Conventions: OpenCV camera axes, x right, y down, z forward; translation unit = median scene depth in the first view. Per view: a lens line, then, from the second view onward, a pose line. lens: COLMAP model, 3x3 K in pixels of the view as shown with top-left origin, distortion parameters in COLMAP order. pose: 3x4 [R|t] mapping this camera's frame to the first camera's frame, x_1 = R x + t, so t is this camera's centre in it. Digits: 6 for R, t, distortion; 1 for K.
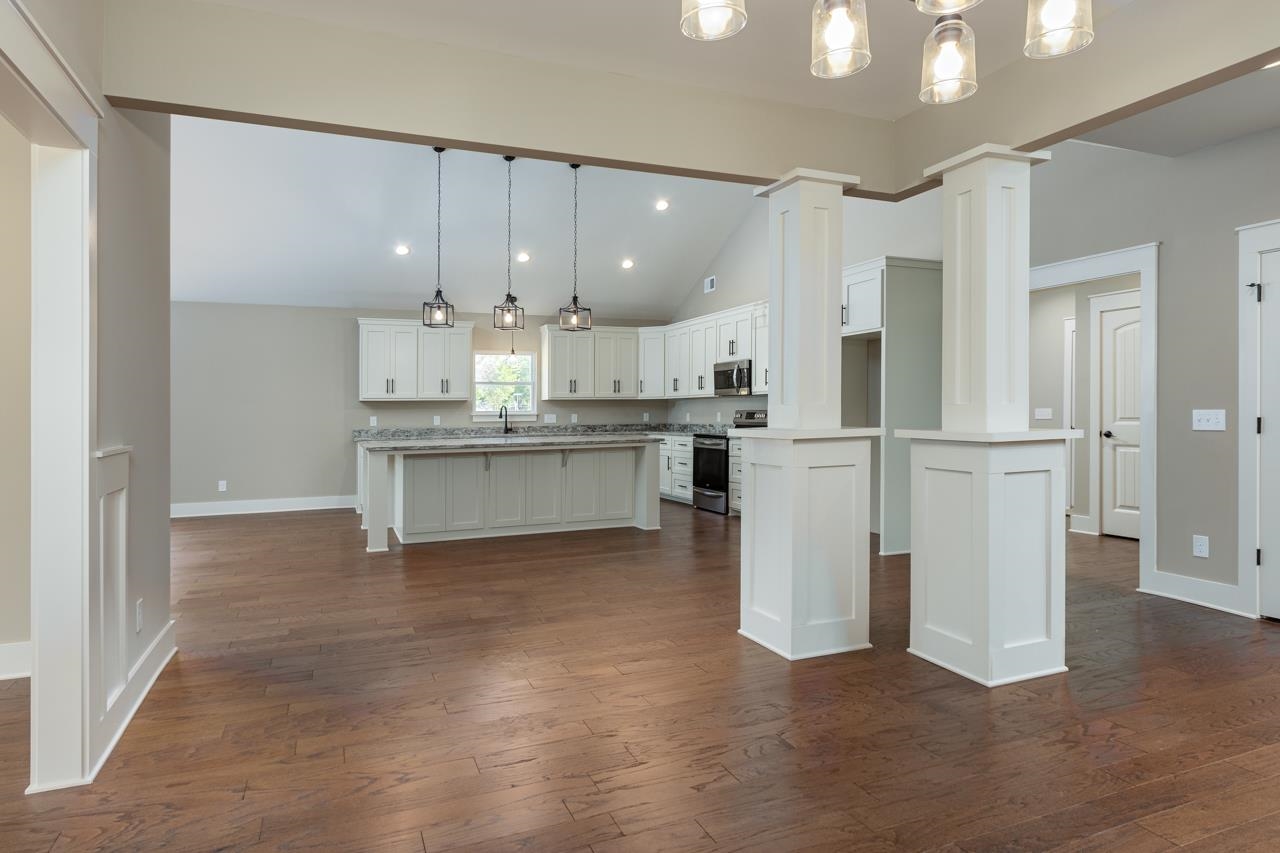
lens RADIAL K [[727.4, 0, 626.4], [0, 727.4, 416.5], [0, 0, 1]] dist [0.001679, 0.003439]
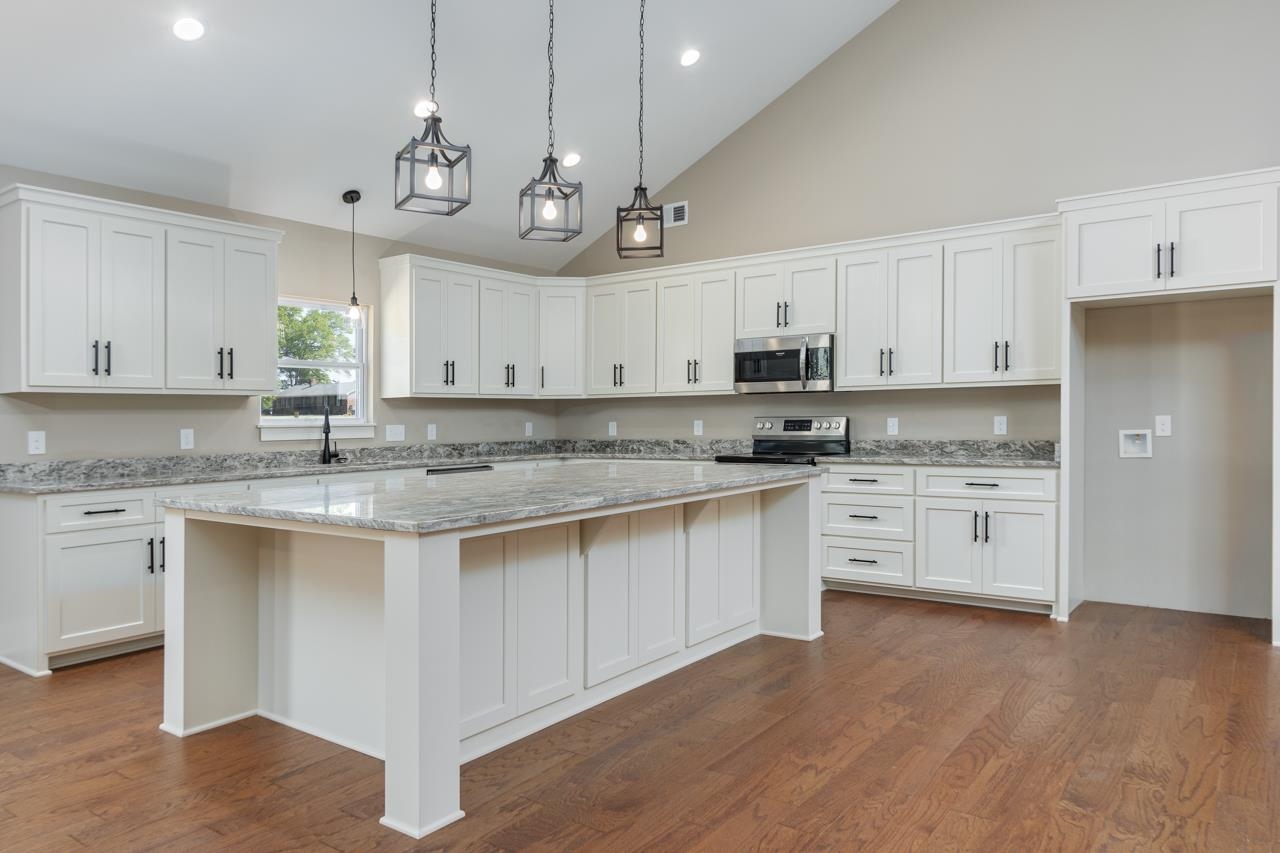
lens RADIAL K [[868.0, 0, 622.9], [0, 868.0, 423.9], [0, 0, 1]] dist [0.006526, -0.003480]
pose [[0.858187, -0.003117, 0.513327, -0.337391], [0.006234, 0.999971, -0.004350, 0.000125], [-0.513299, 0.006933, 0.858182, 0.428258]]
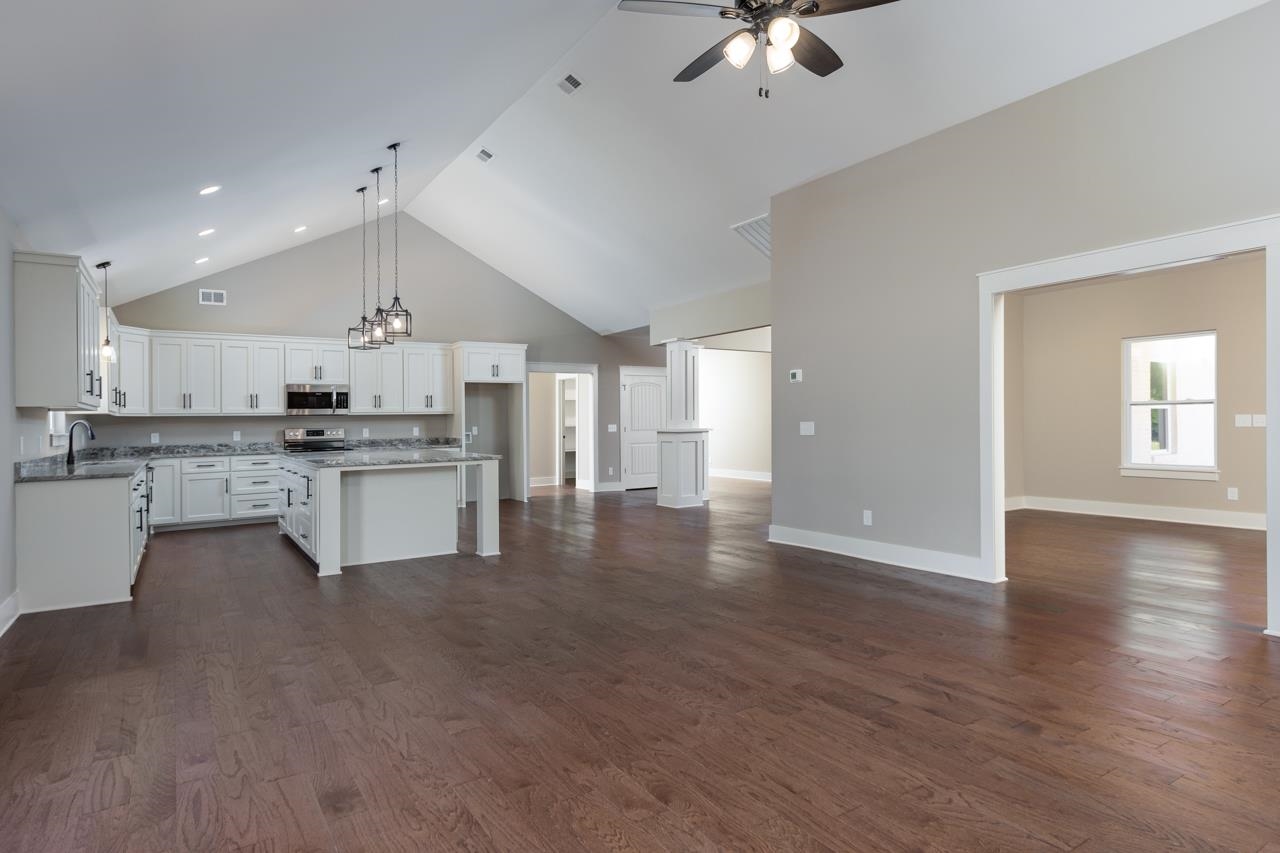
lens RADIAL K [[708.0, 0, 617.0], [0, 708.0, 443.4], [0, 0, 1]] dist [-0.000579, 0.001793]
pose [[-0.171787, -0.014680, 0.985025, -0.990203], [0.024962, 0.999503, 0.019249, 0.005656], [-0.984818, 0.027895, -0.171335, 0.712328]]
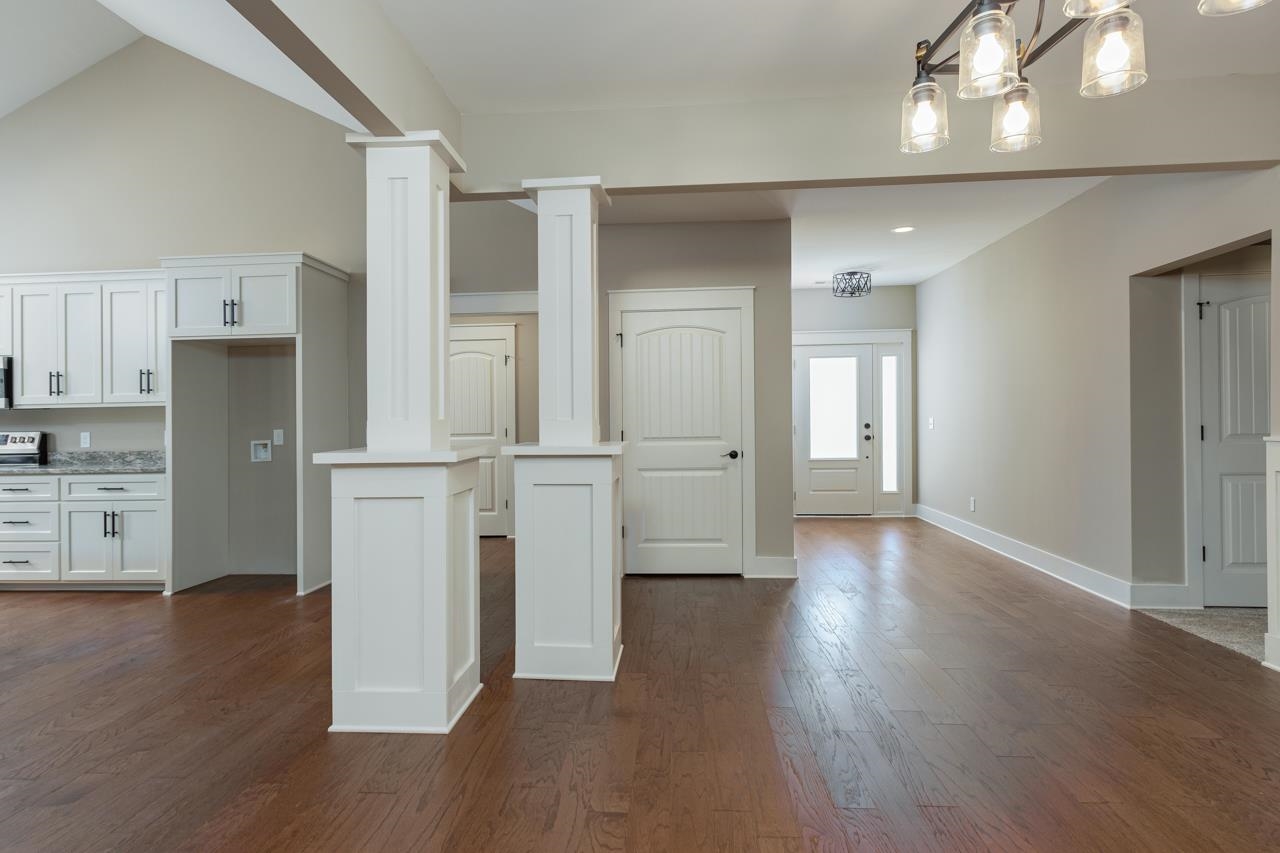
lens RADIAL K [[708.0, 0, 625.8], [0, 708.0, 429.8], [0, 0, 1]] dist [-0.000579, 0.001793]
pose [[0.449277, -0.008205, 0.893355, -0.151465], [0.017325, 0.999850, 0.000470, -0.000451], [-0.893225, 0.015266, 0.449351, 0.179208]]
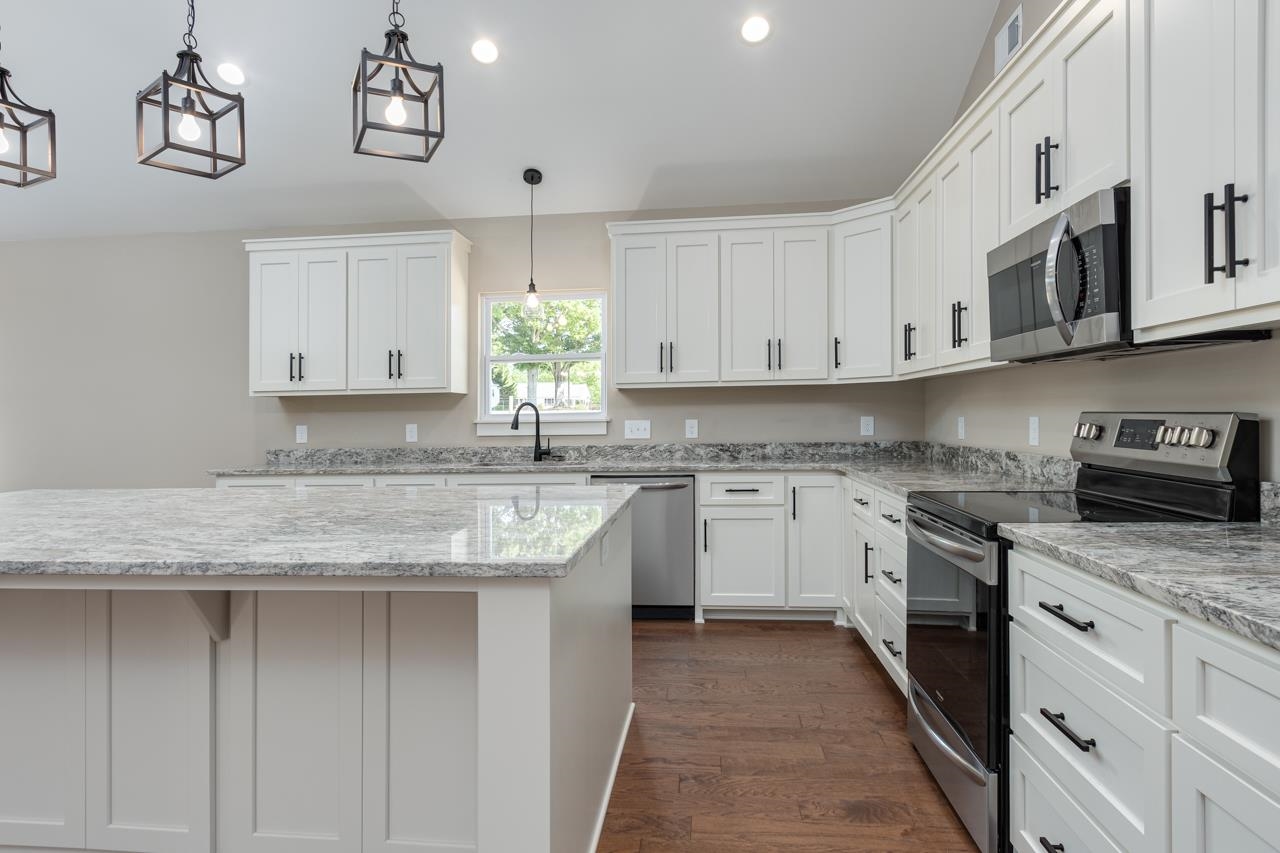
lens RADIAL K [[727.4, 0, 625.7], [0, 727.4, 401.9], [0, 0, 1]] dist [0.001679, 0.003439]
pose [[0.878042, -0.010886, -0.478460, 0.133271], [0.002995, 0.999847, -0.017251, -0.007970], [0.478575, 0.013714, 0.877940, 0.683541]]
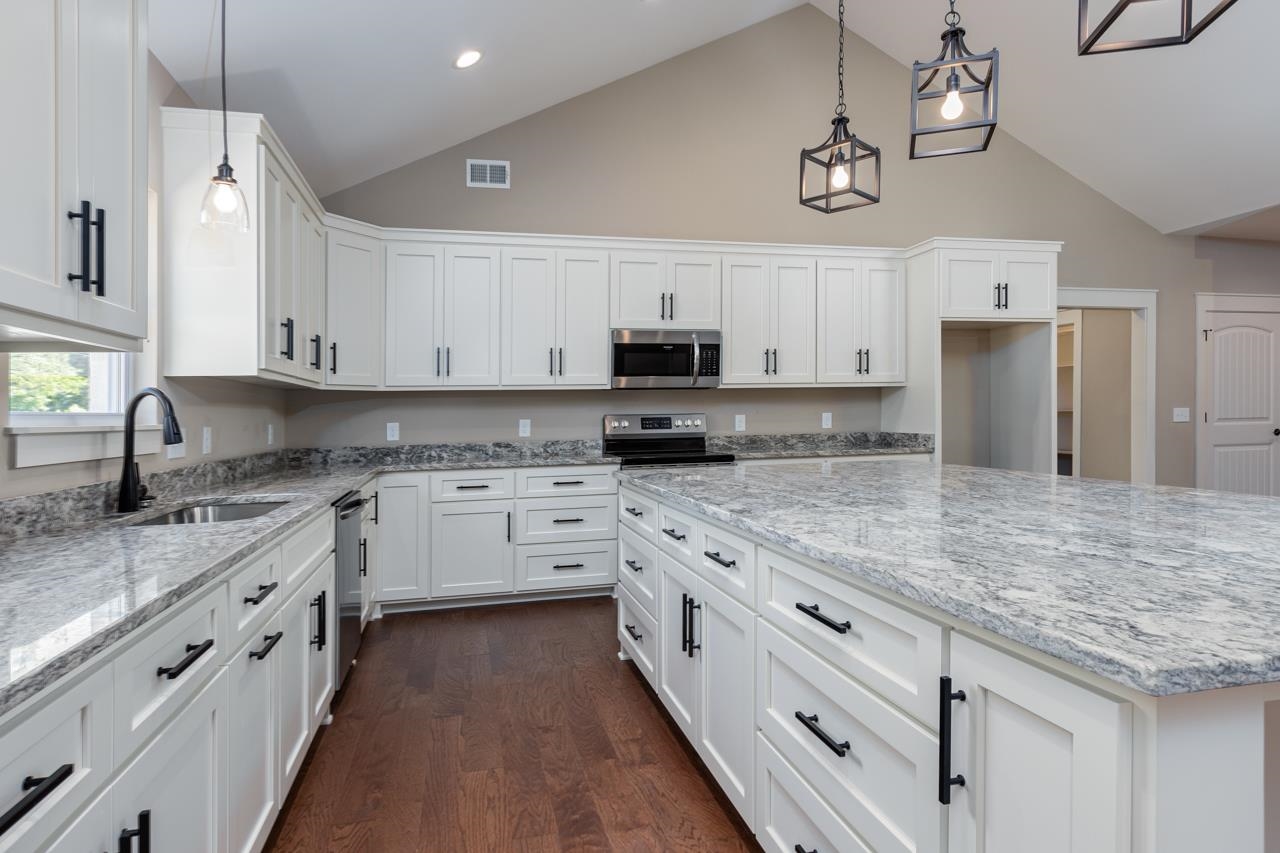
lens RADIAL K [[727.4, 0, 626.5], [0, 727.4, 422.8], [0, 0, 1]] dist [0.001679, 0.003439]
pose [[0.160114, -0.002402, 0.987096, -0.424889], [0.021718, 0.999764, -0.001090, -0.001065], [-0.986860, 0.021612, 0.160129, 0.912547]]
